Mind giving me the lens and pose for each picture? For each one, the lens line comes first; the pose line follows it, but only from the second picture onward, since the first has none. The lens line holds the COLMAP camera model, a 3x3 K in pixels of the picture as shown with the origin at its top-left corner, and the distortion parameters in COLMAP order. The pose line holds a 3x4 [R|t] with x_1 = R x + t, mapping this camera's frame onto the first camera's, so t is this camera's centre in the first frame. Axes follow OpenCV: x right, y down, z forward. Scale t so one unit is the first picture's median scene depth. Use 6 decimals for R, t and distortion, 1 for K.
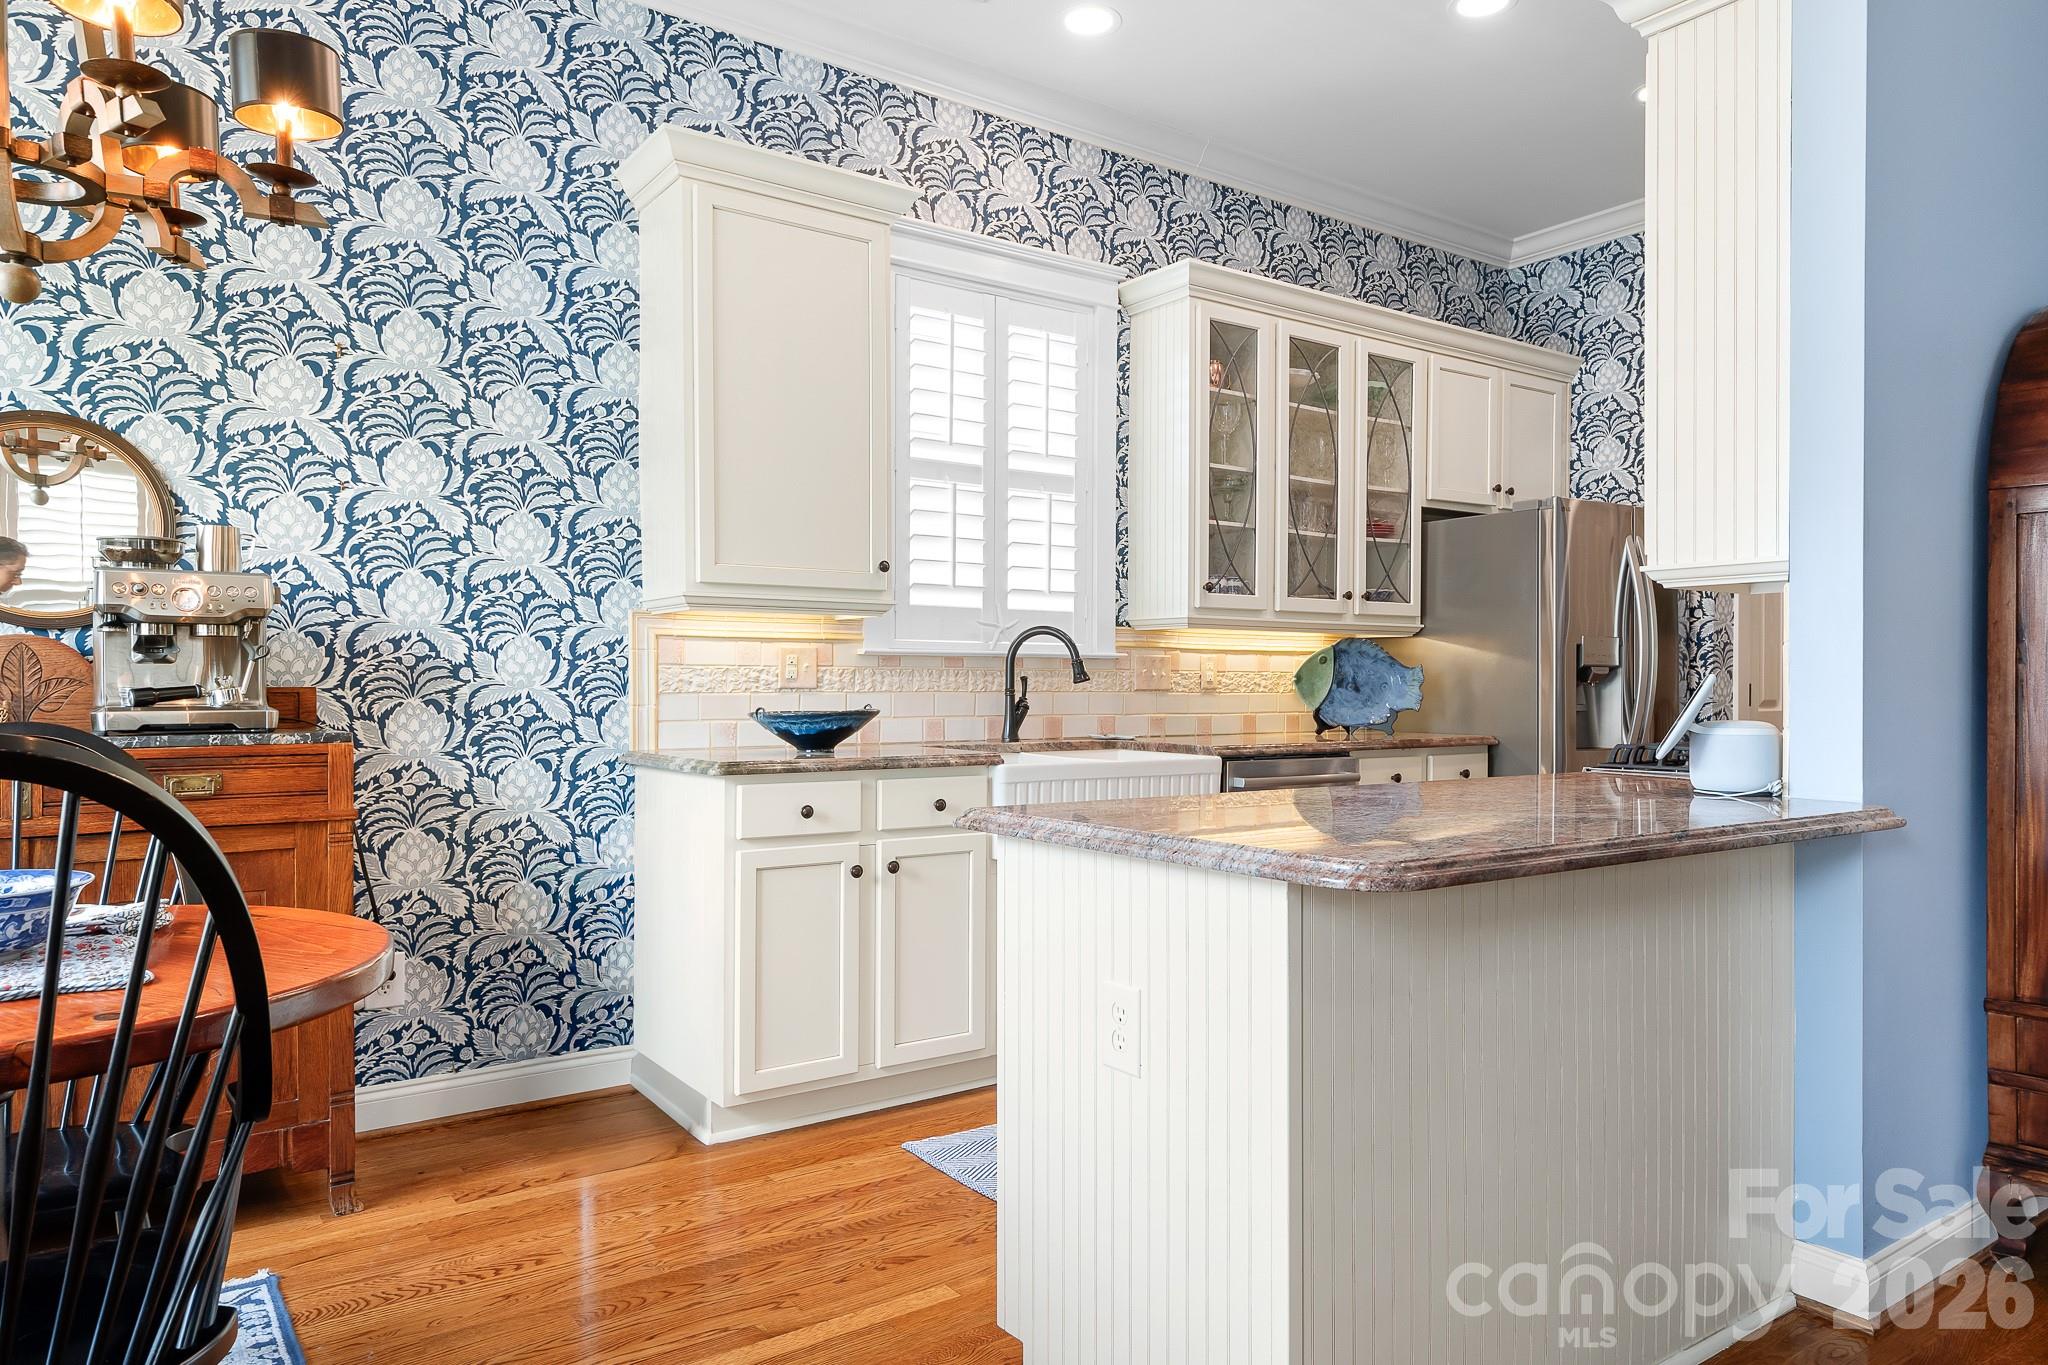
lens RADIAL K [[1312.7, 0, 1026.8], [0, 1312.7, 677.2], [0, 0, 1]] dist [0.009149, 0.000505]
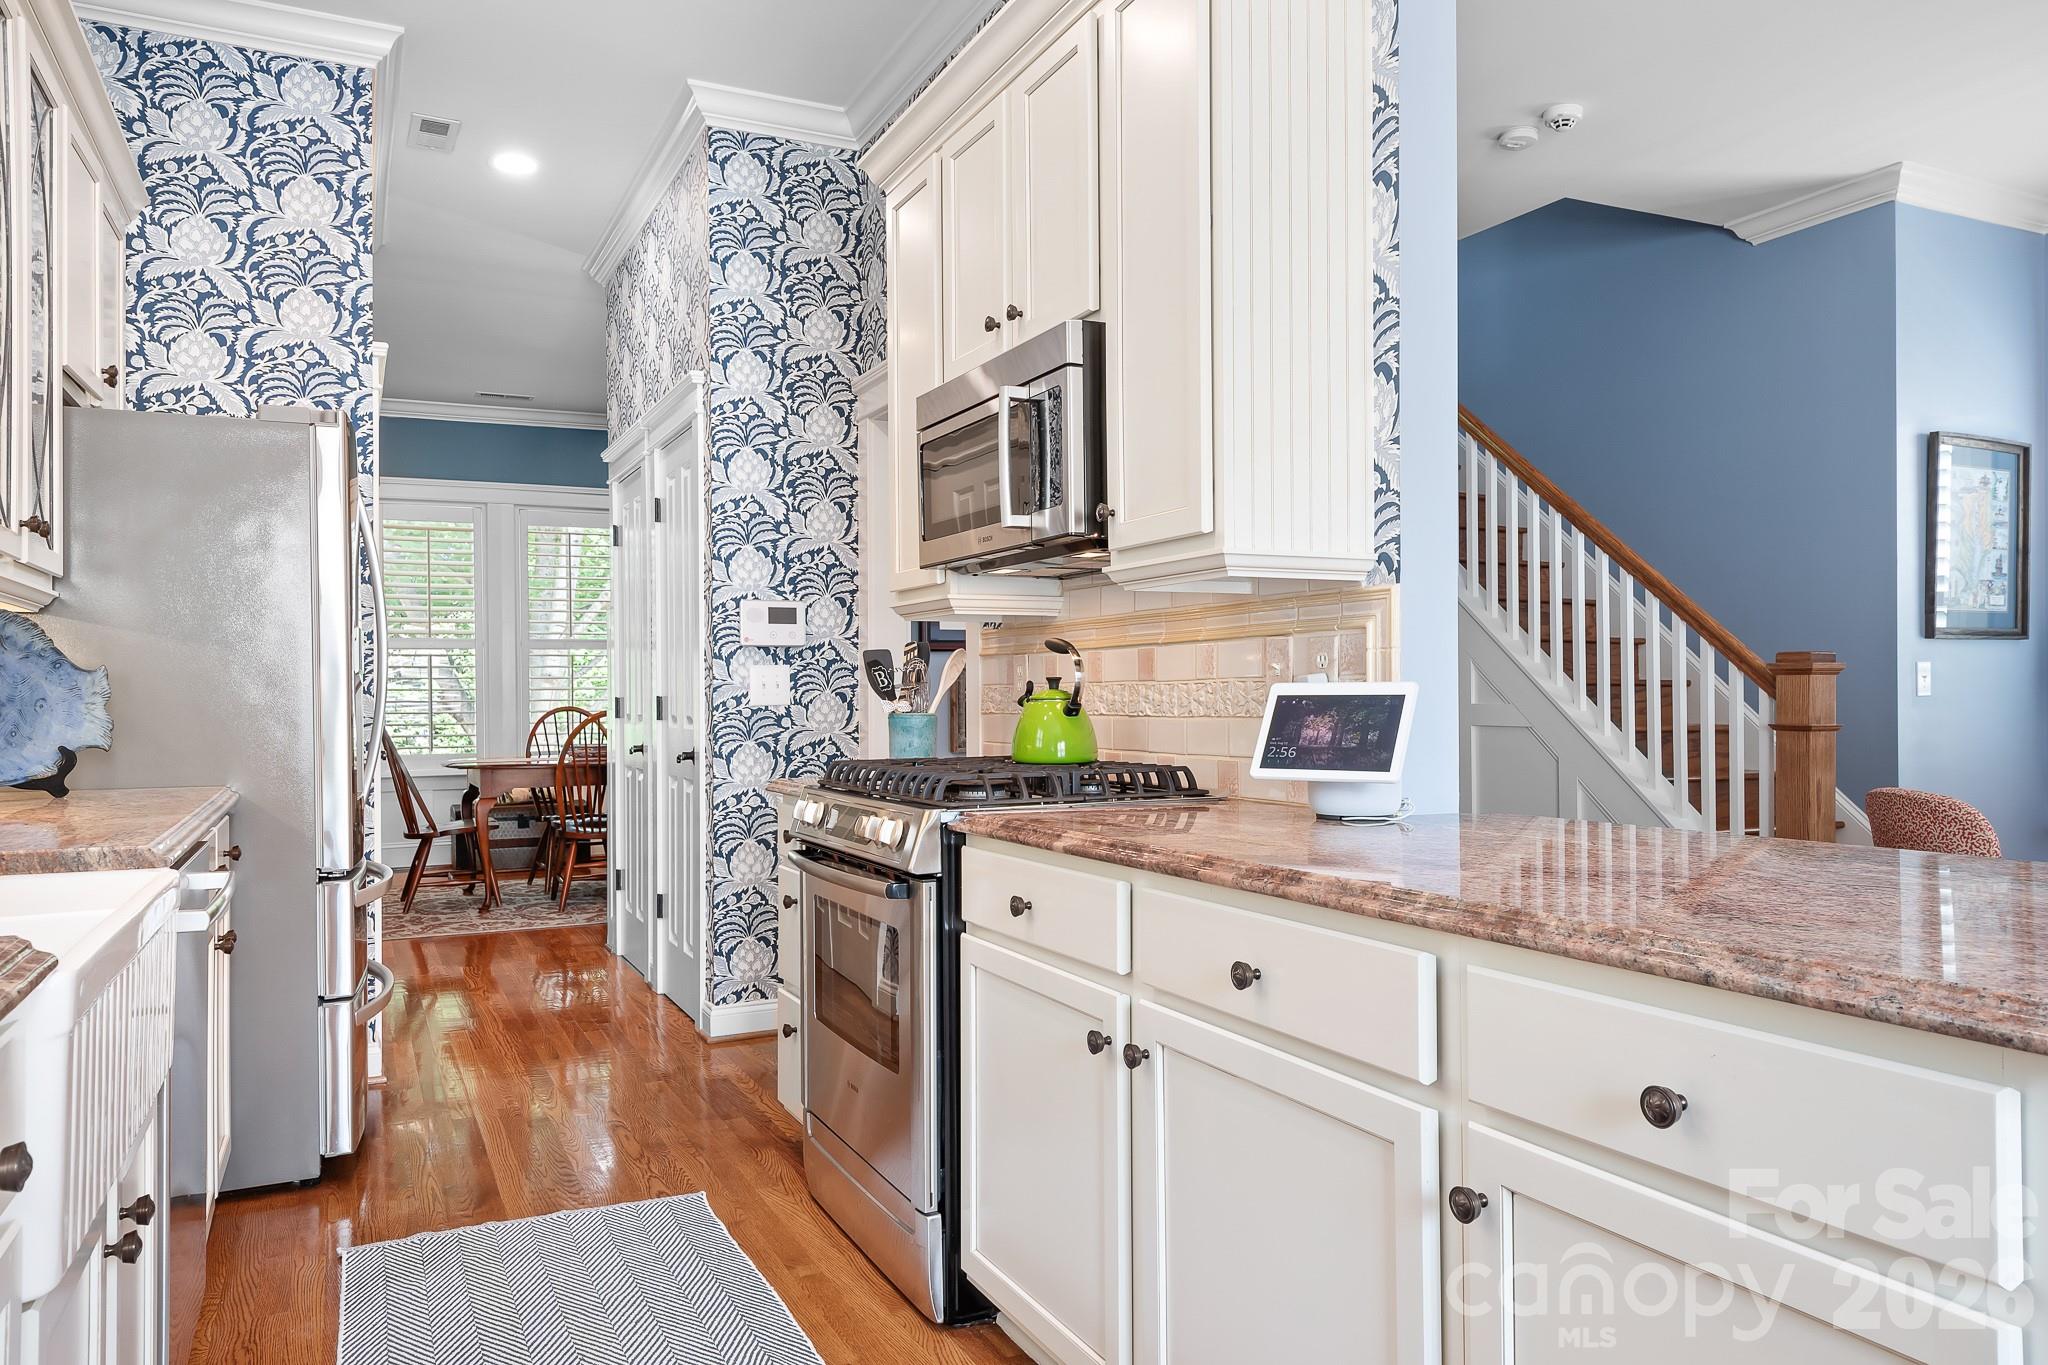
lens RADIAL K [[1379.2, 0, 1002.8], [0, 1379.2, 684.8], [0, 0, 1]] dist [0.023175, -0.023458]
pose [[0.181827, 0.003872, 0.983323, -0.225577], [0.005375, 0.999973, -0.004932, 0.003920], [-0.983316, 0.006182, 0.181801, 0.593569]]
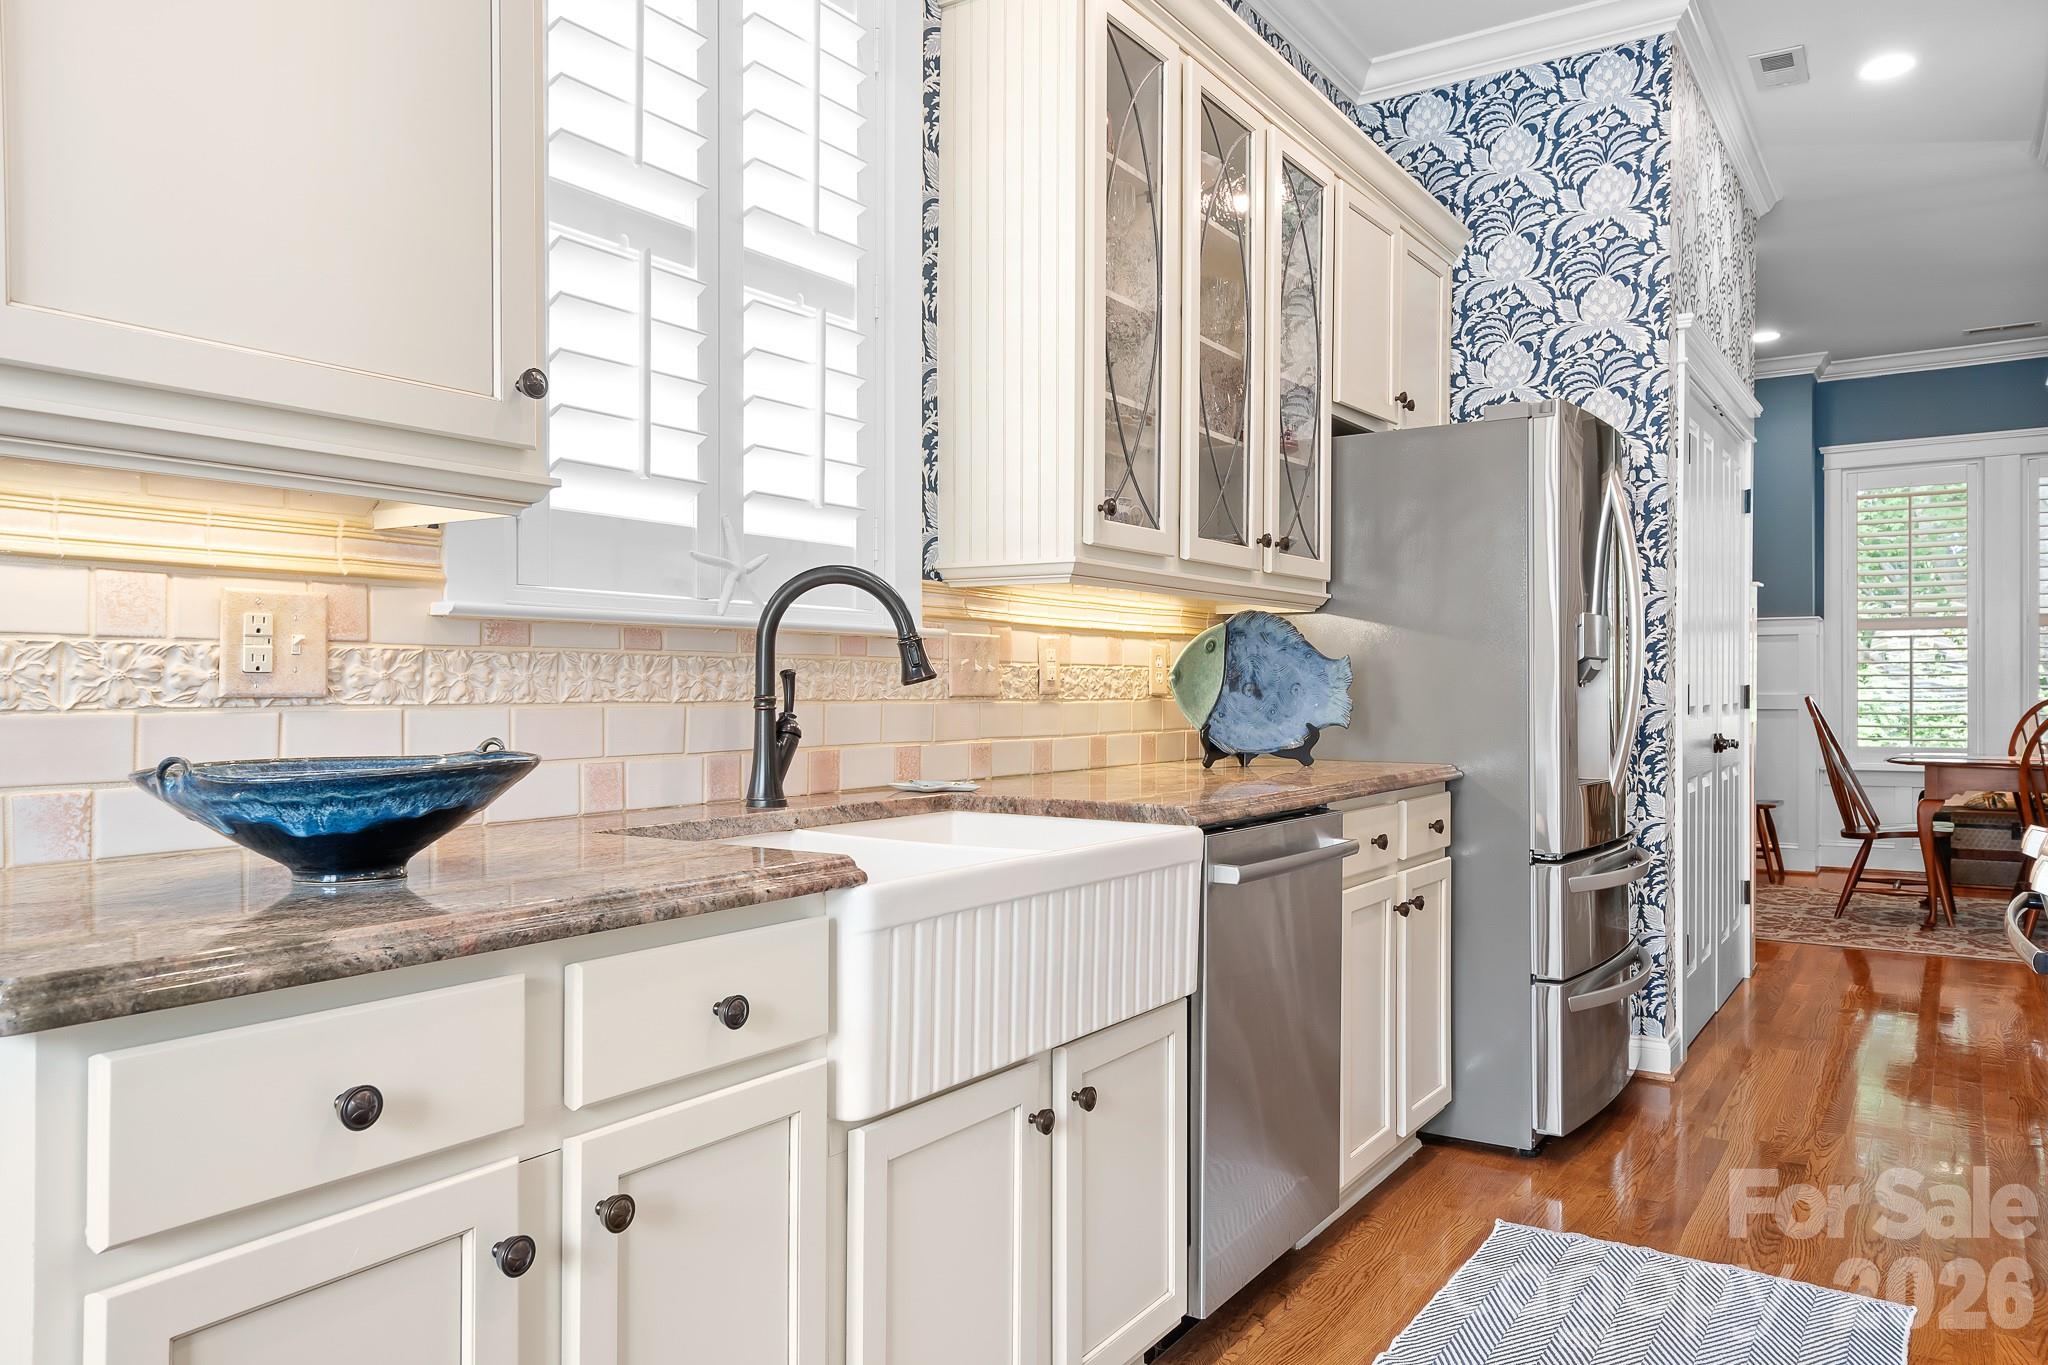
lens RADIAL K [[1379.2, 0, 1007.7], [0, 1379.2, 687.4], [0, 0, 1]] dist [0.023175, -0.023458]
pose [[0.934981, -0.001308, 0.354695, -0.105230], [-0.001111, 0.999977, 0.006616, 0.002220], [-0.354695, -0.006580, 0.934959, 0.483997]]
